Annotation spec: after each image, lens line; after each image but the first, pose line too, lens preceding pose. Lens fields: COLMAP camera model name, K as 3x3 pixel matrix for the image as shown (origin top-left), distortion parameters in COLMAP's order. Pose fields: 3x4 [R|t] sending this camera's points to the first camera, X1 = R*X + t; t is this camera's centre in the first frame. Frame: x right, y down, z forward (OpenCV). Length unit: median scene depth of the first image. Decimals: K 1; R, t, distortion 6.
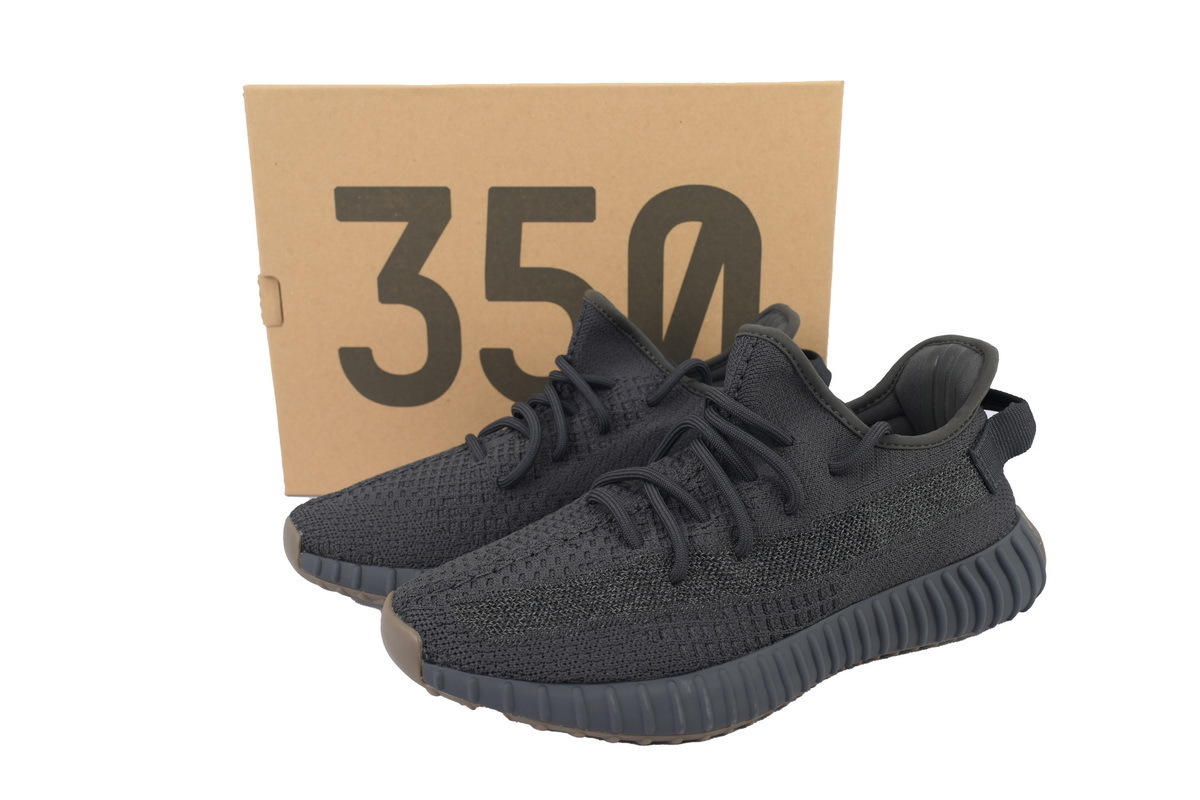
lens RADIAL K [[999.3, 0, 600.0], [0, 999.3, 400.0], [0, 0, 1]] dist [0.077275, -0.000667]
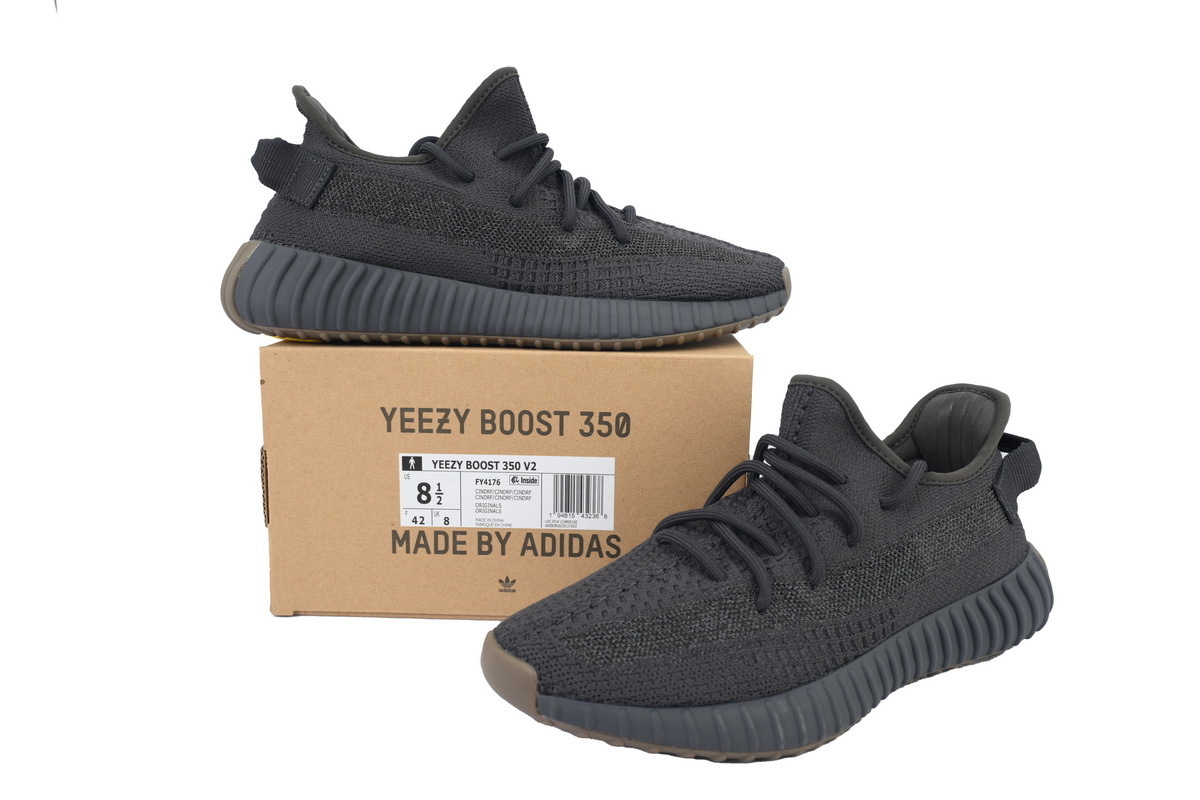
lens RADIAL K [[999.3, 0, 600.0], [0, 999.3, 400.0], [0, 0, 1]] dist [0.077275, -0.000667]
pose [[0.992233, -0.013039, 0.123705, -0.224477], [0.020730, 0.997917, -0.061086, 0.016138], [-0.122651, 0.063175, 0.990437, -0.073938]]
